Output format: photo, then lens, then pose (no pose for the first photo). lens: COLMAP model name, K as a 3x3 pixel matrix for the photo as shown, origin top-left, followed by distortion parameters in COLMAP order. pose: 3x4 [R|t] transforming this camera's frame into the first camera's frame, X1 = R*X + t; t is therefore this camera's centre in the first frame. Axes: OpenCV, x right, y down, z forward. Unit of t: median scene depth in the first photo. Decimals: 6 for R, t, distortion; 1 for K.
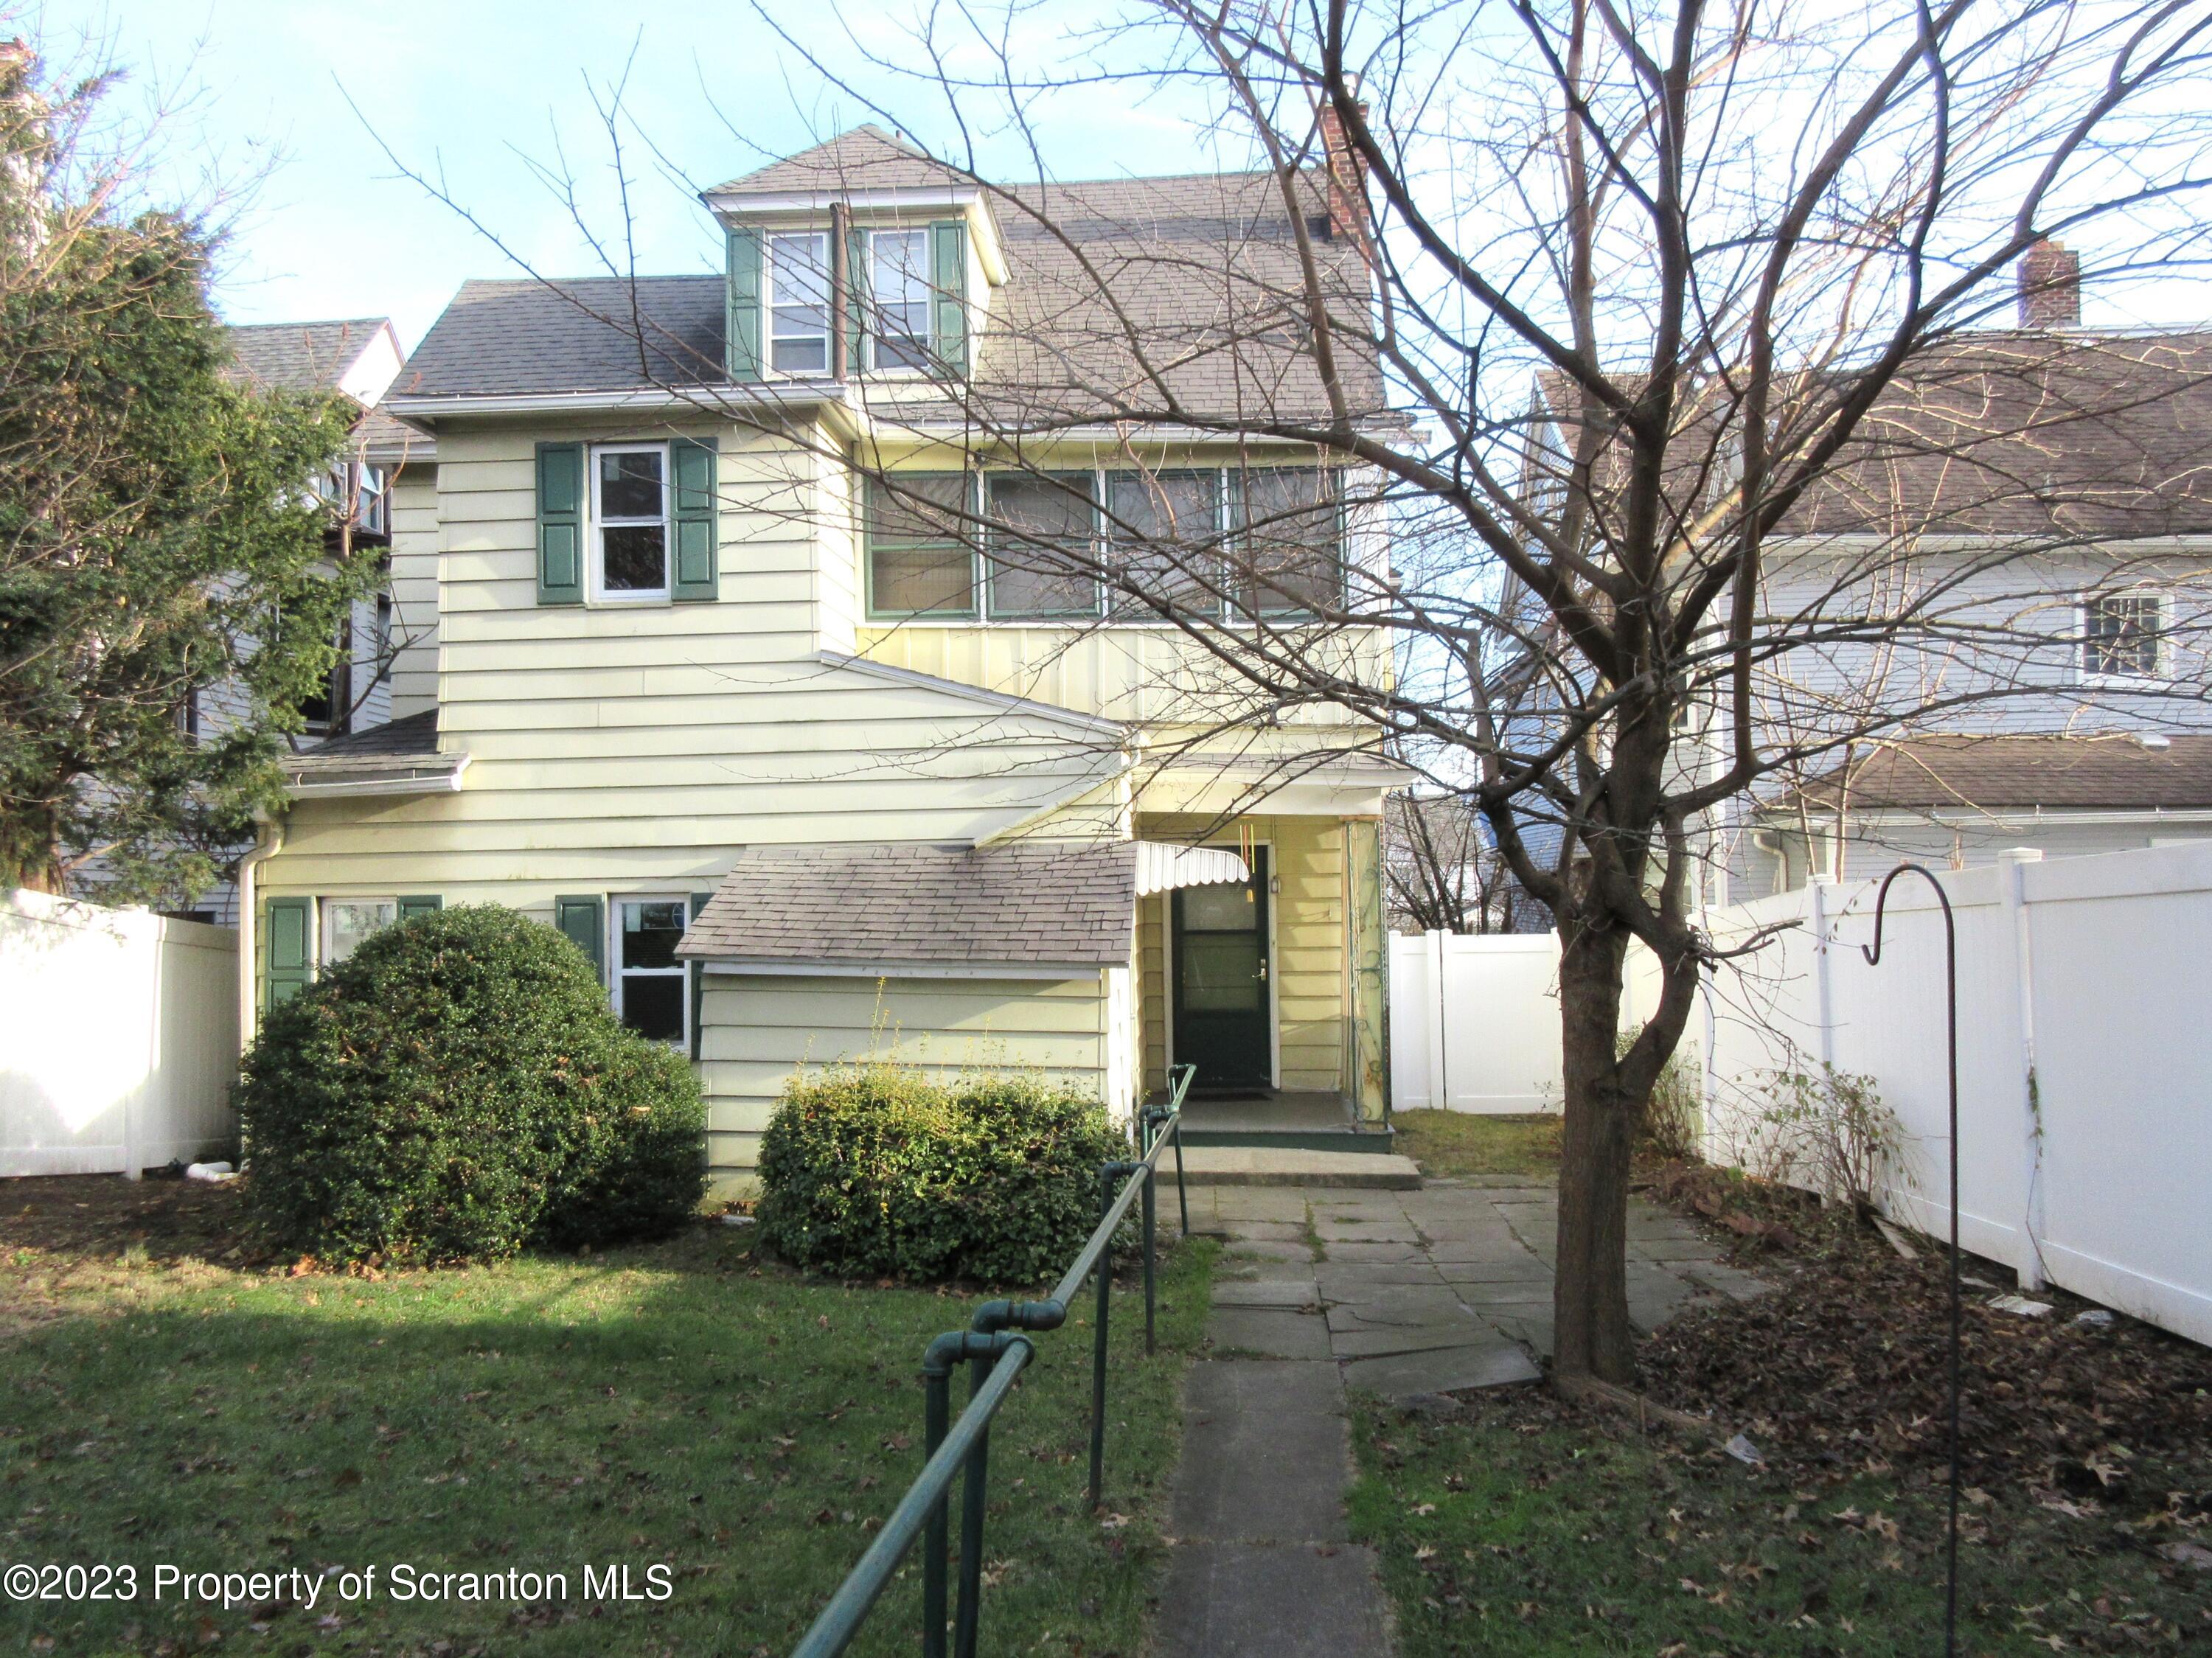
lens RADIAL K [[1717.9, 0, 1096.6], [0, 1717.9, 815.4], [0, 0, 1]] dist [0.002072, 0.001761]
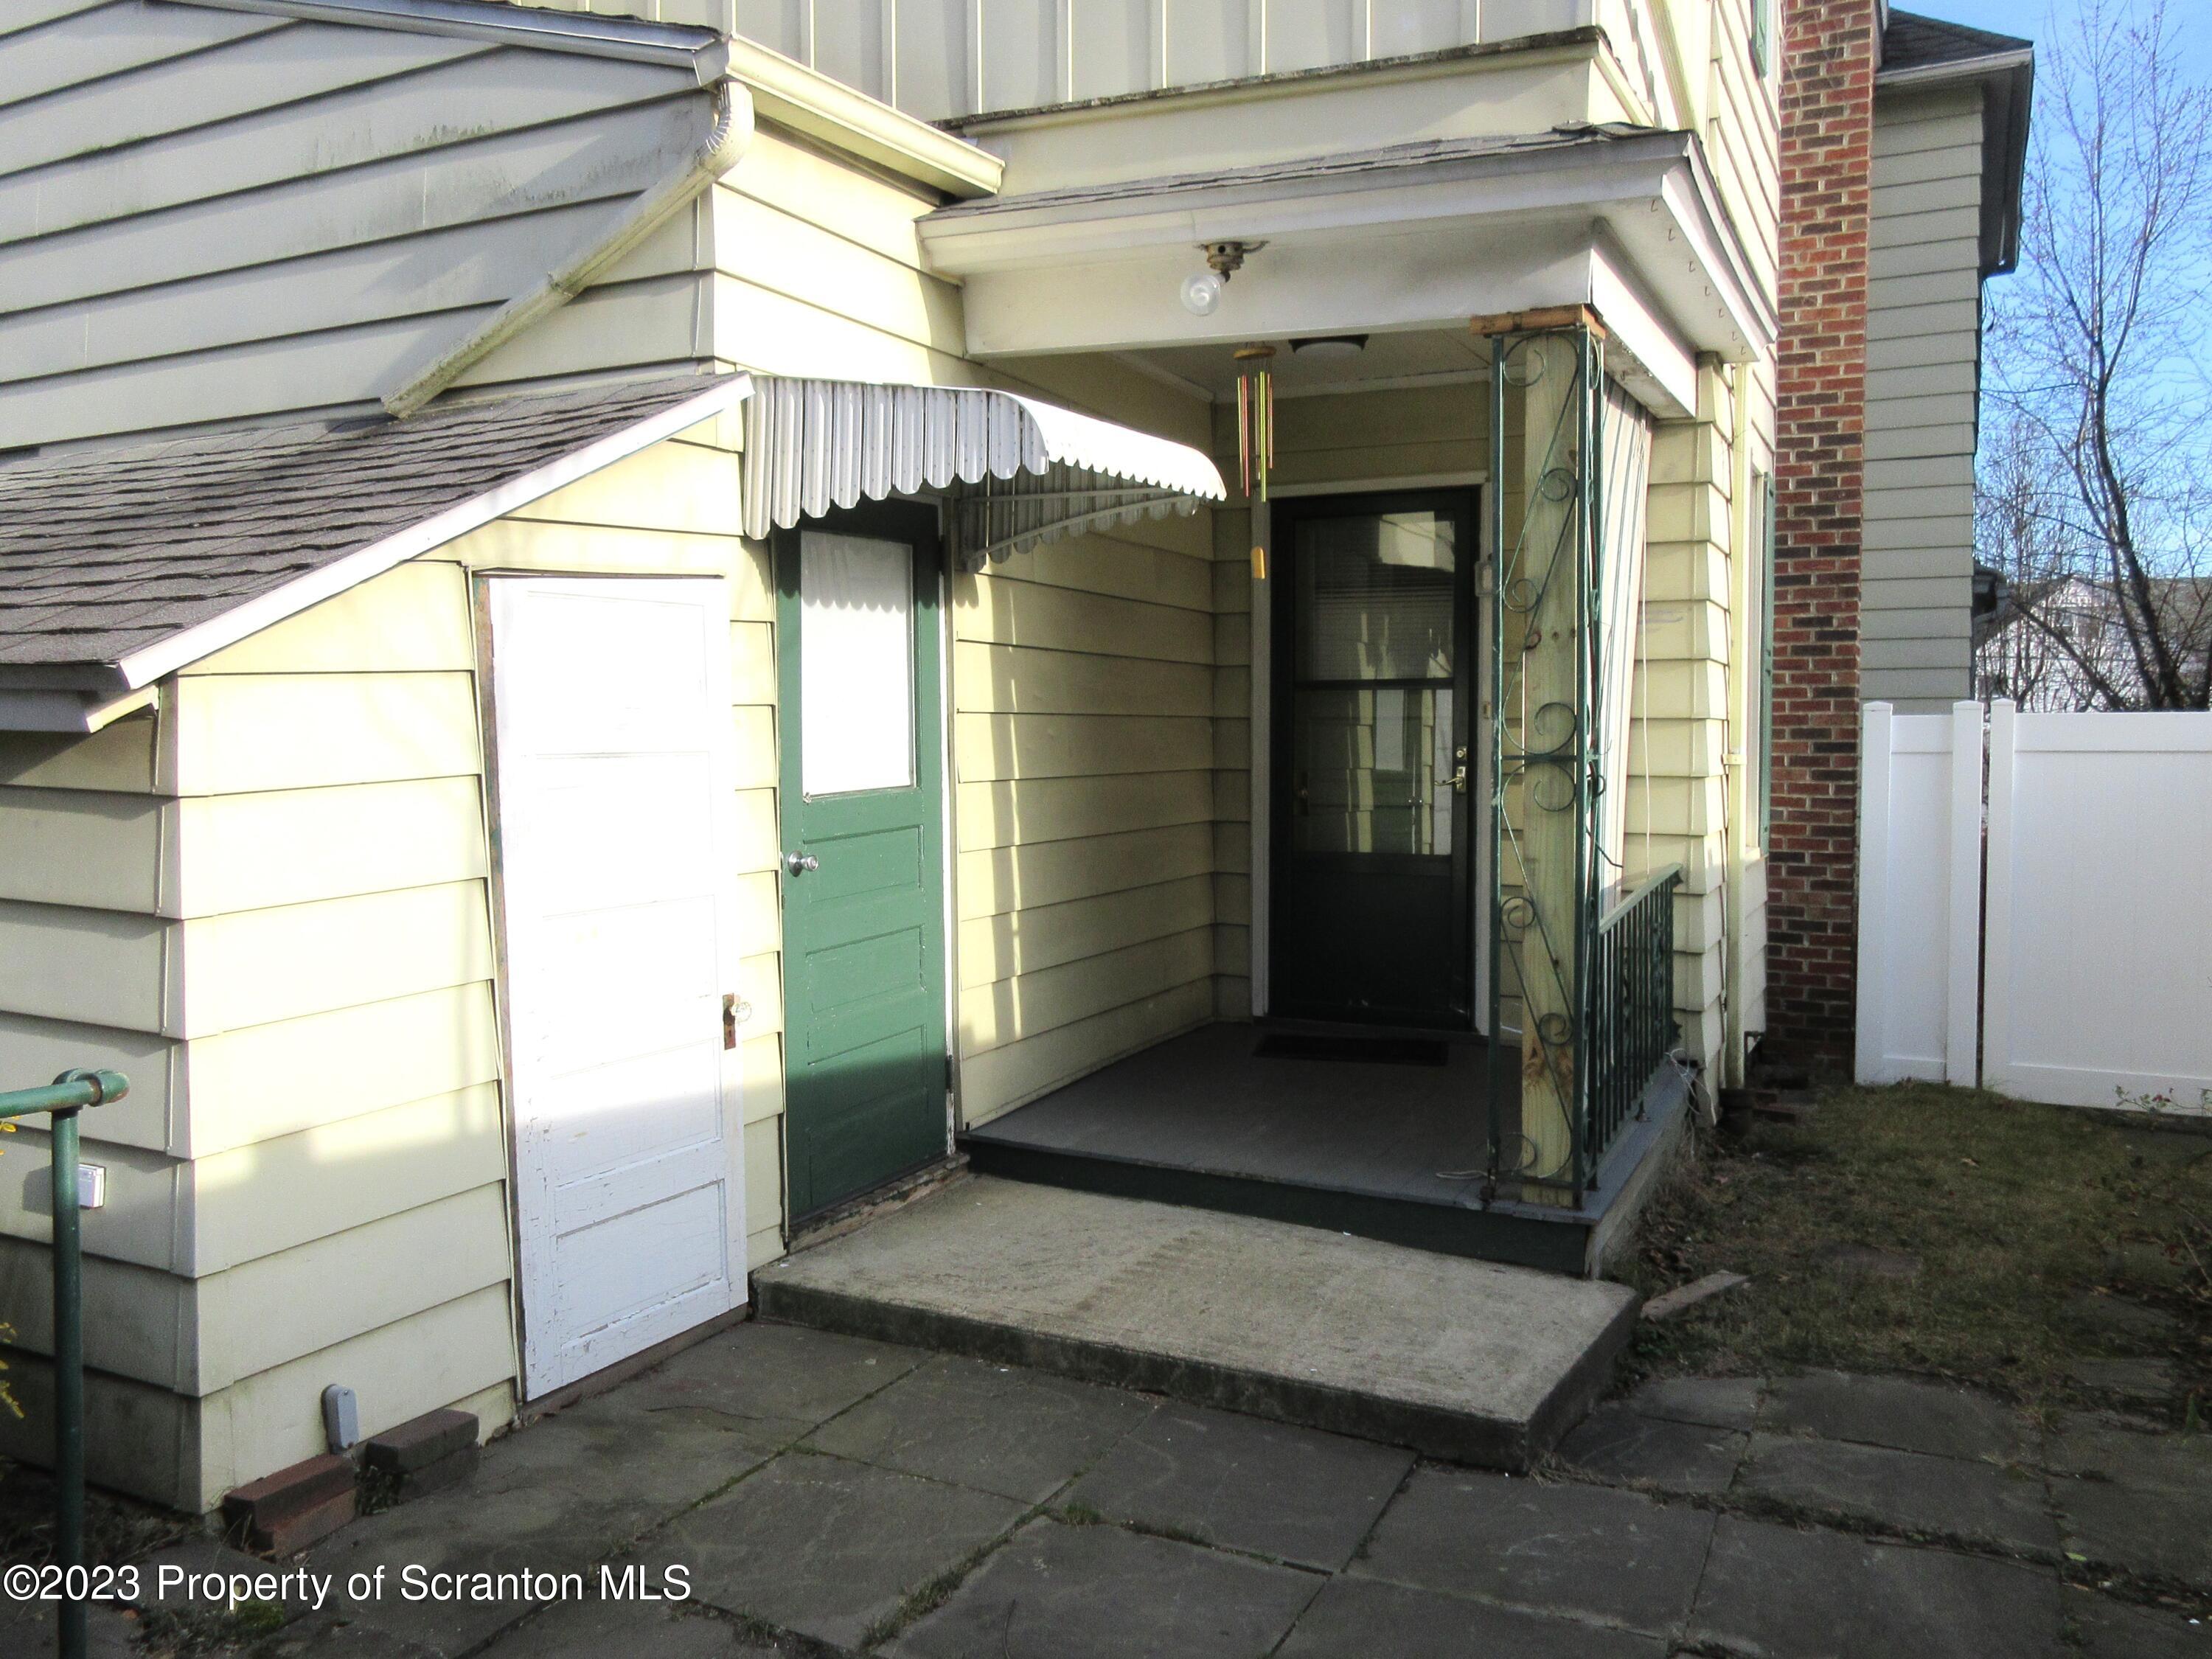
lens RADIAL K [[1718.0, 0, 1096.6], [0, 1718.0, 815.9], [0, 0, 1]] dist [0.002072, 0.001761]
pose [[0.922438, 0.030065, -0.384973, 0.210428], [0.008456, 0.995153, 0.097979, 0.066482], [0.386053, -0.093635, 0.917712, 0.642966]]
